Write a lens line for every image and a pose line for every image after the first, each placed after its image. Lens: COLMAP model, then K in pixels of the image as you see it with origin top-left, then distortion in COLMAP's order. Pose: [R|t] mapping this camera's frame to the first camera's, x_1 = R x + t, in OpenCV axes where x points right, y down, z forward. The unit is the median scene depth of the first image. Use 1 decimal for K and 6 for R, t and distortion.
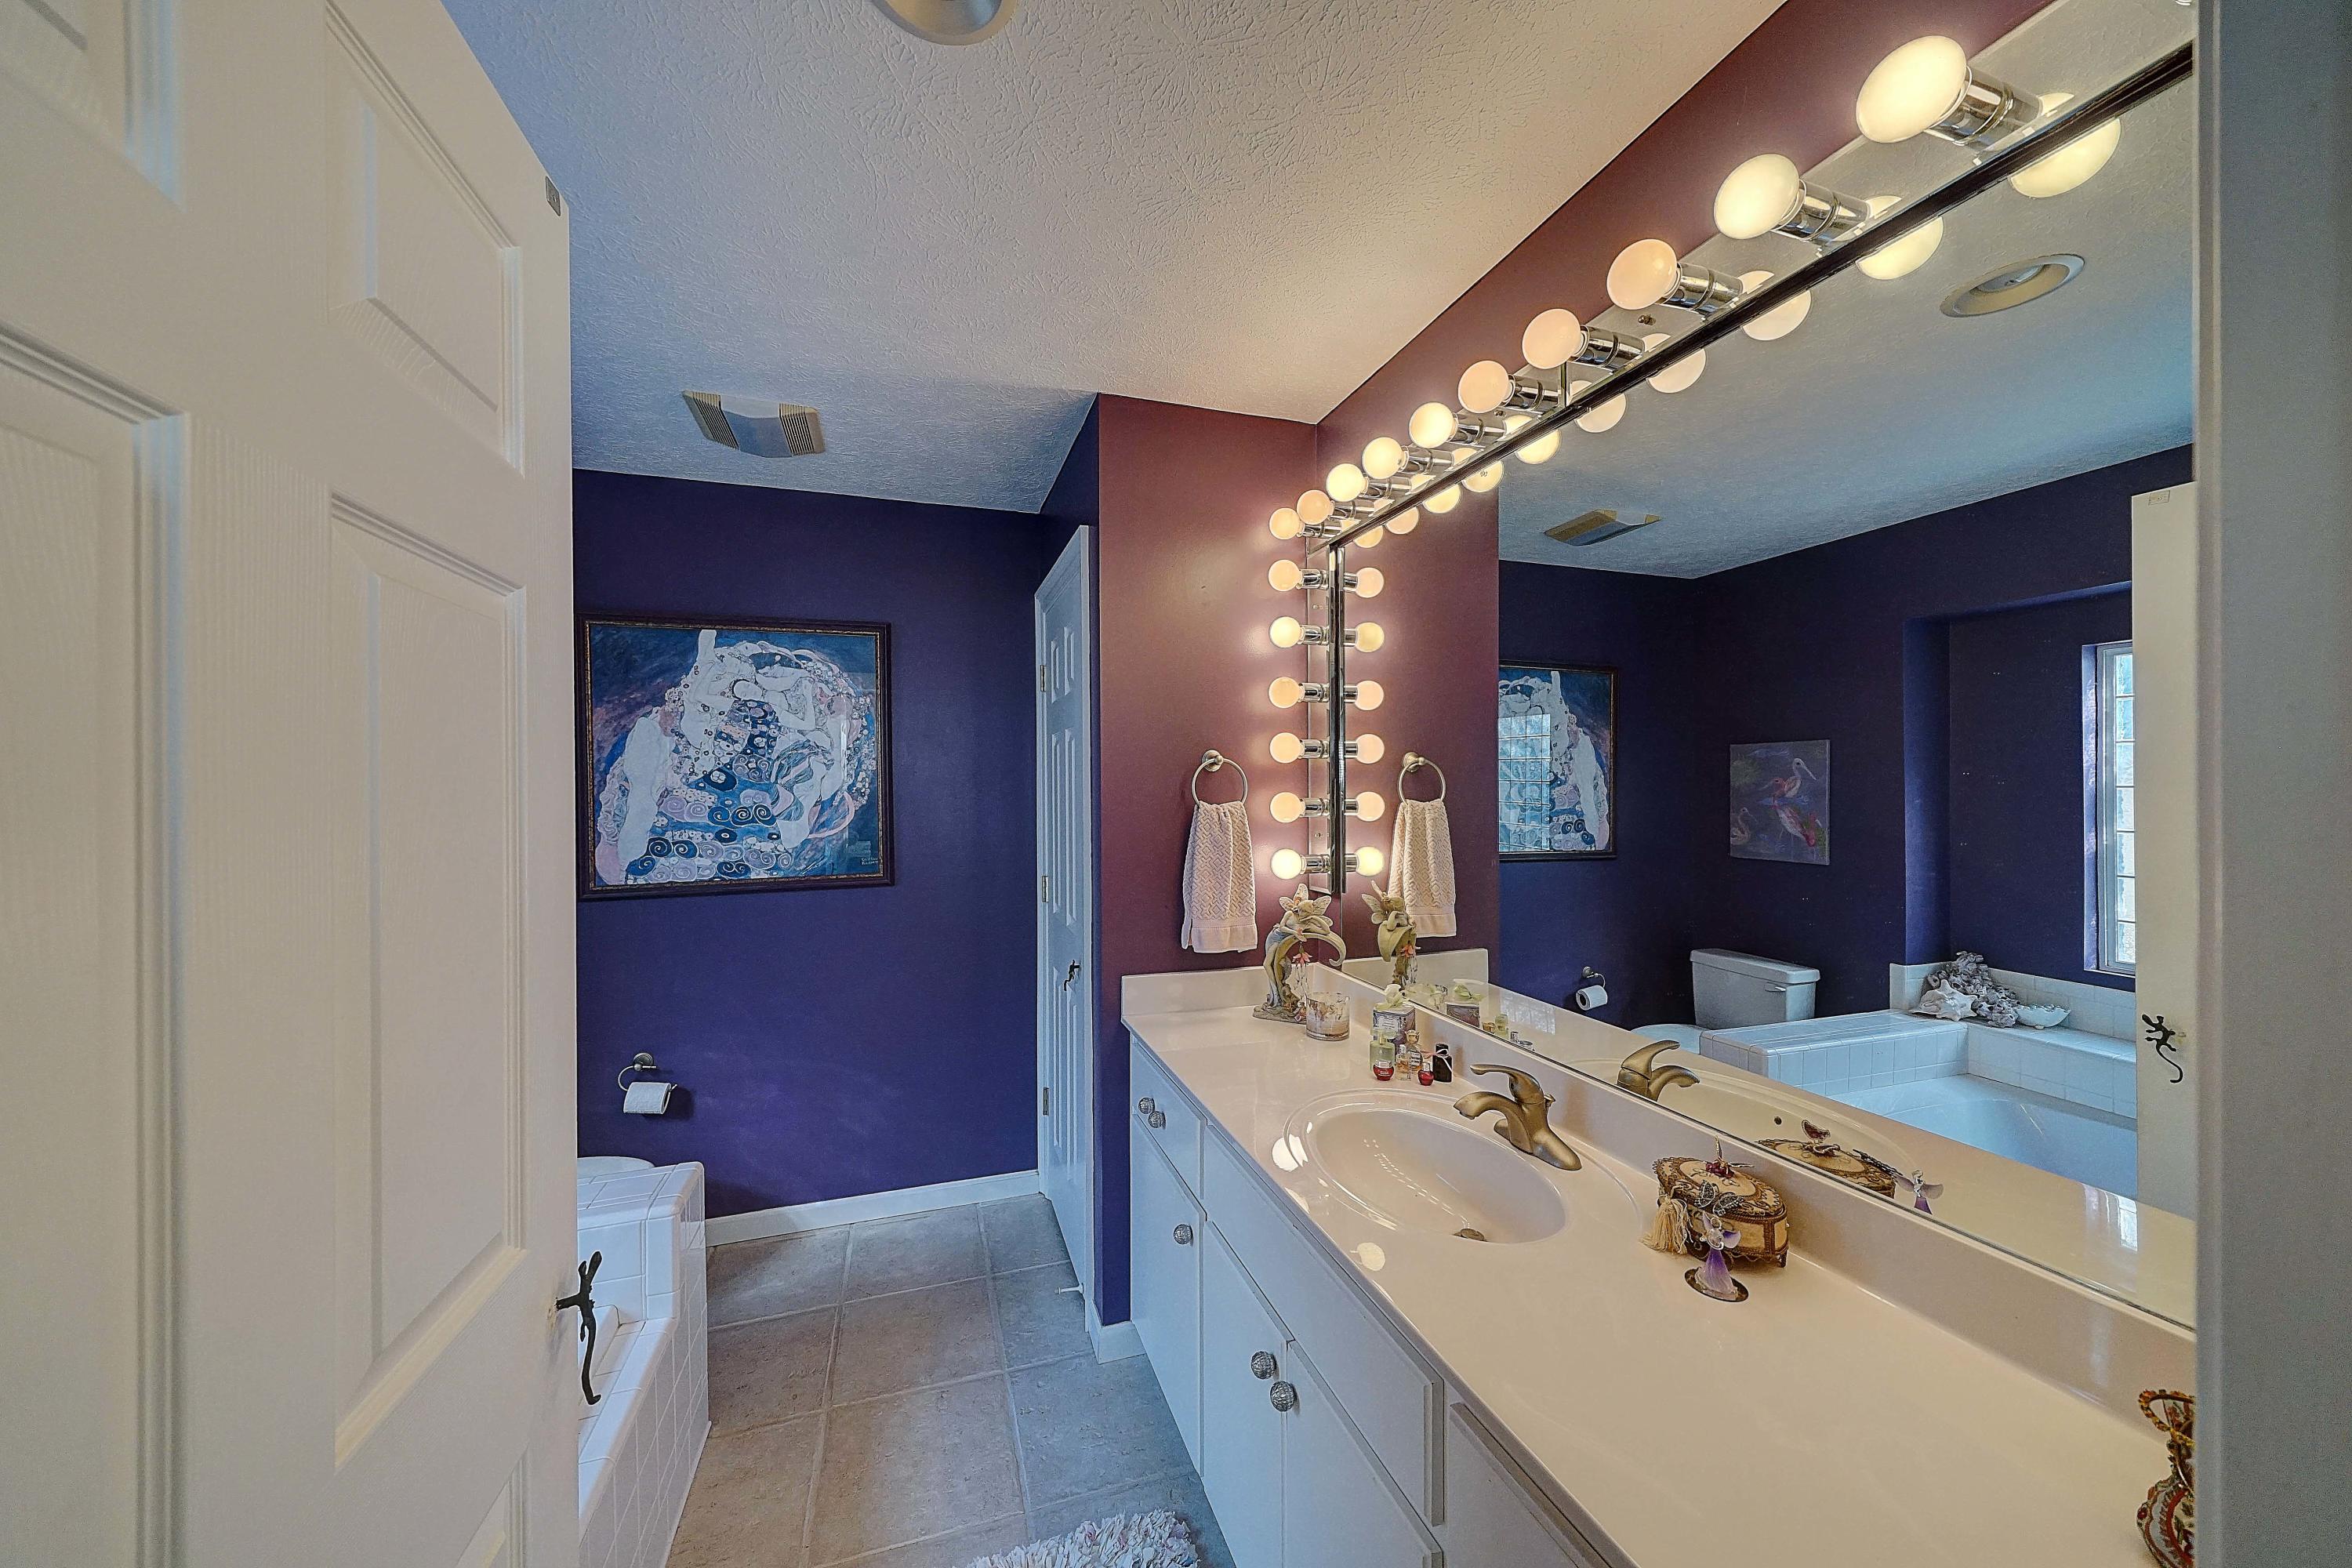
lens RADIAL K [[797.0, 0, 1170.8], [0, 797.0, 783.9], [0, 0, 1]] dist [0.002651, -0.000886]
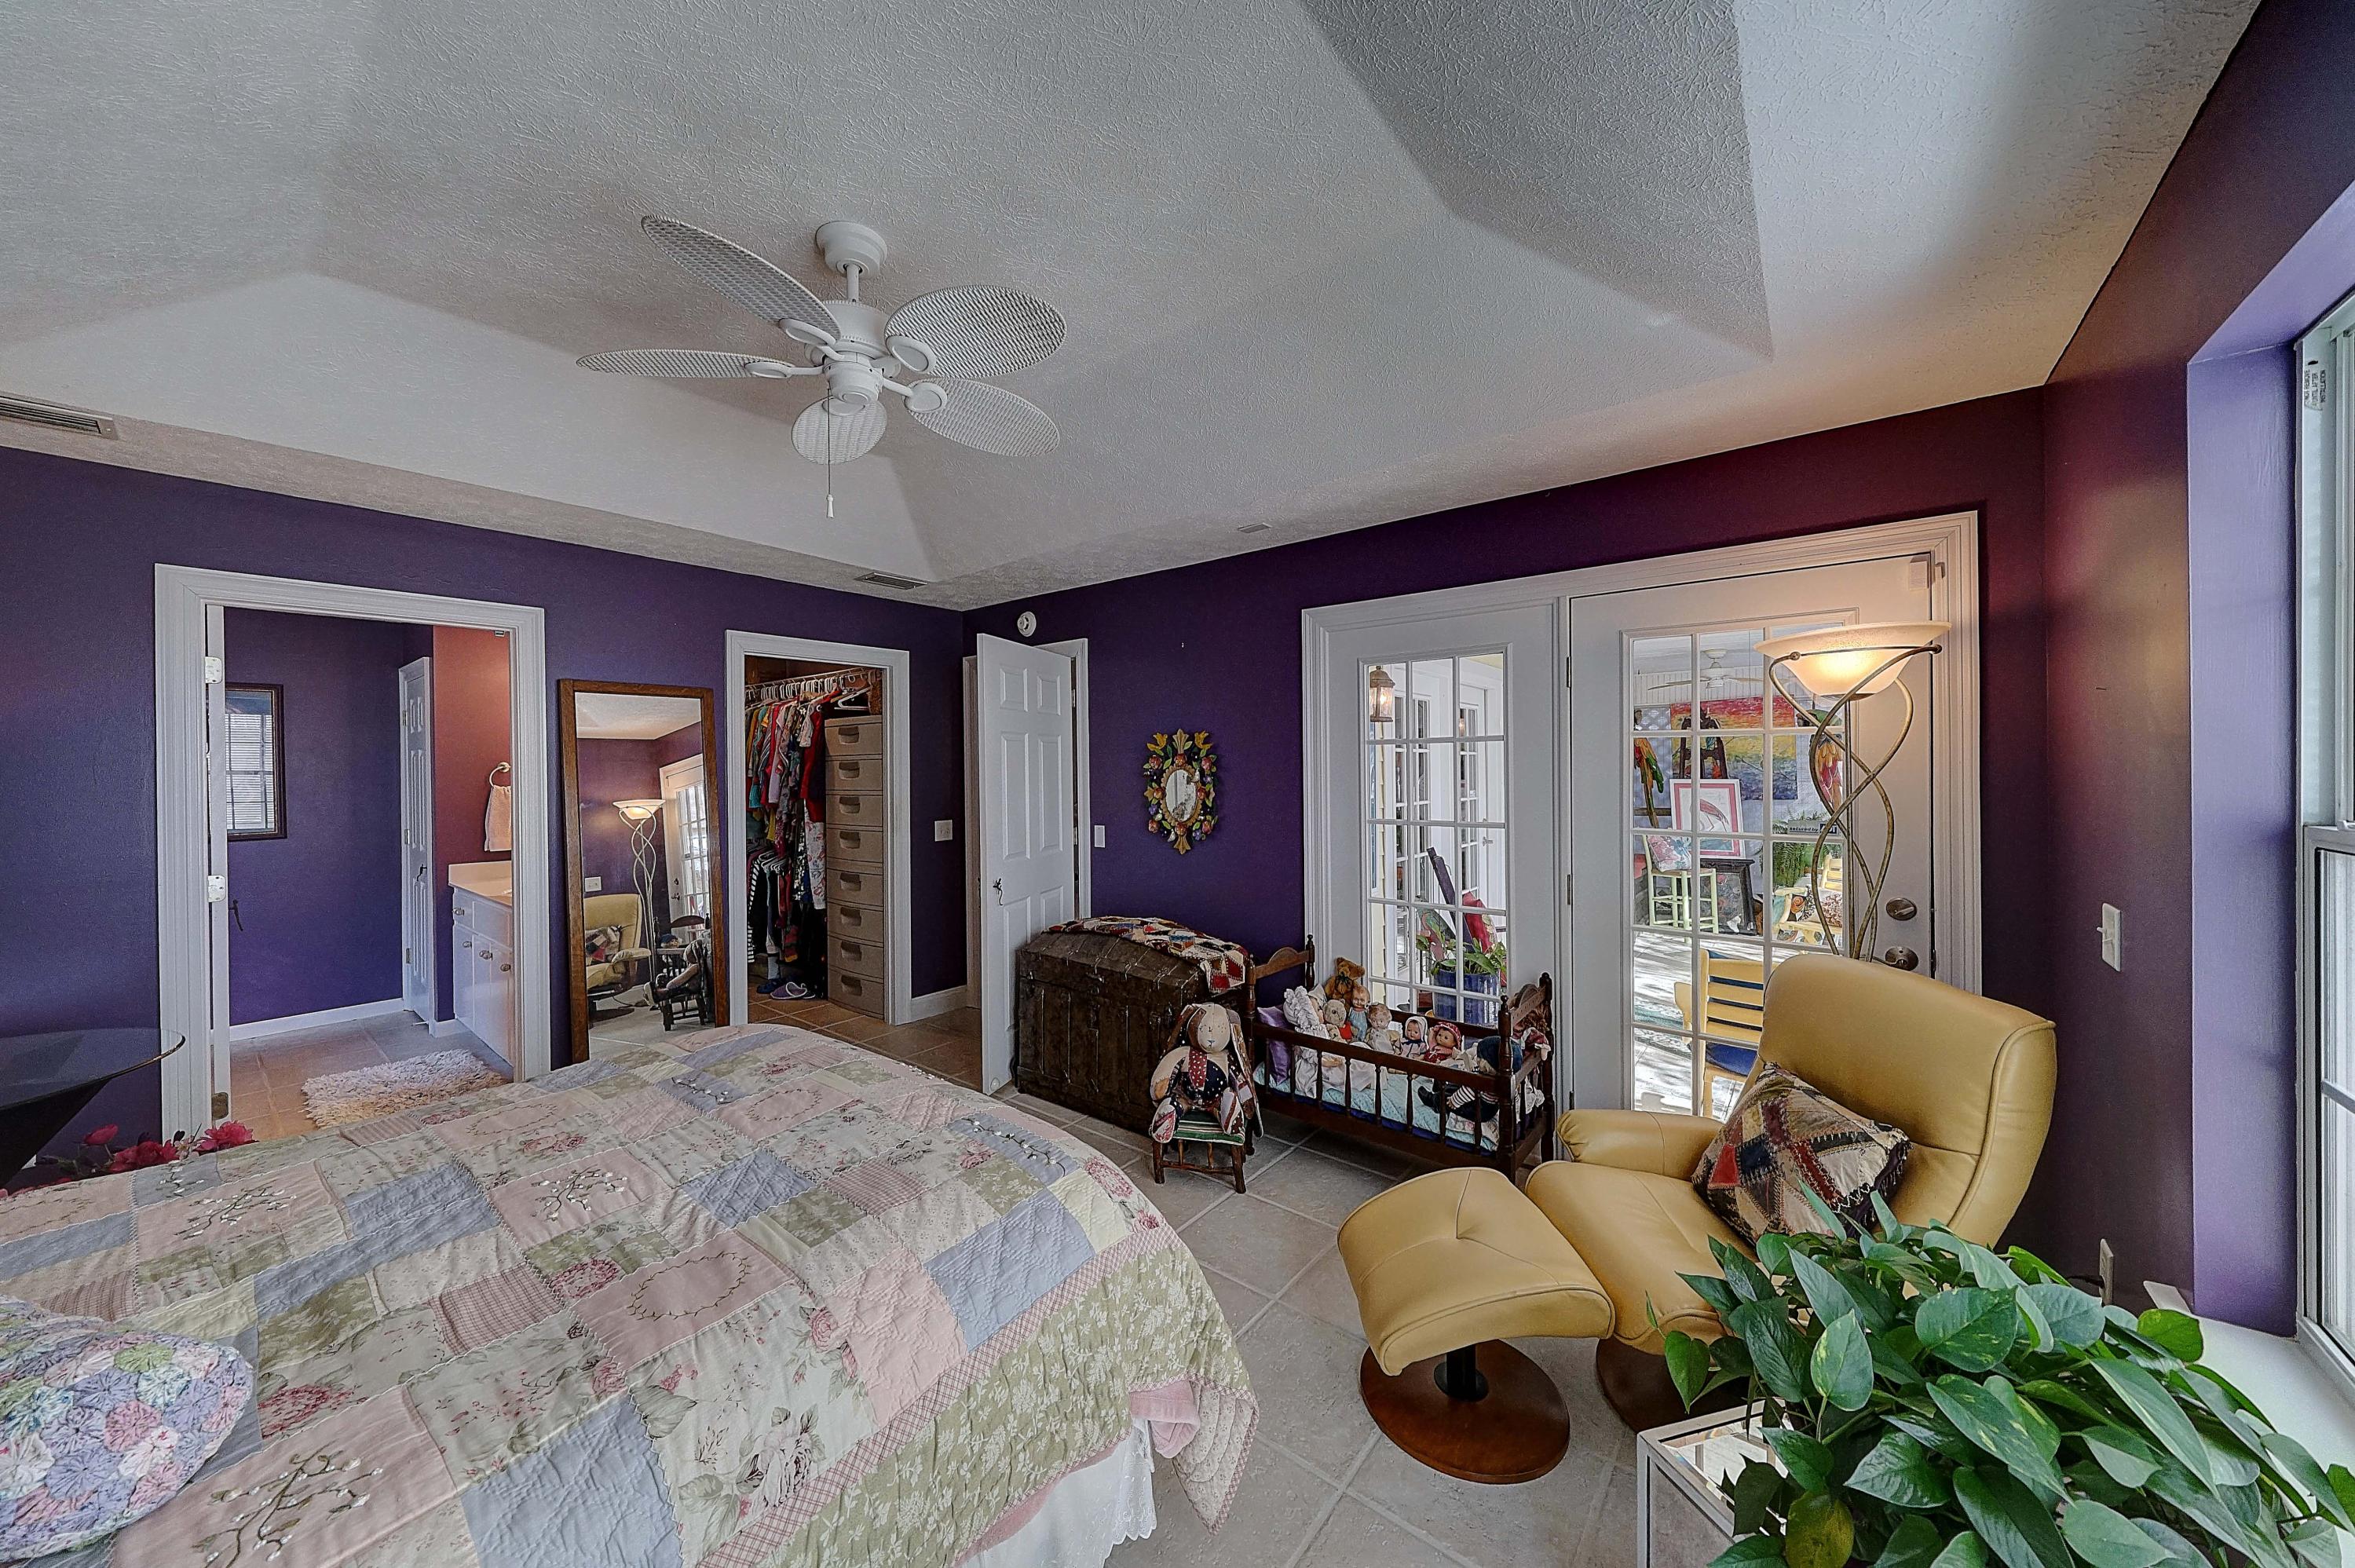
lens RADIAL K [[797.9, 0, 1181.6], [0, 797.9, 774.3], [0, 0, 1]] dist [0.002651, -0.000886]
pose [[0.842141, -0.004586, 0.539237, 0.441491], [0.002180, 0.999985, 0.005100, -0.014095], [-0.539252, -0.003119, 0.842138, -1.891990]]
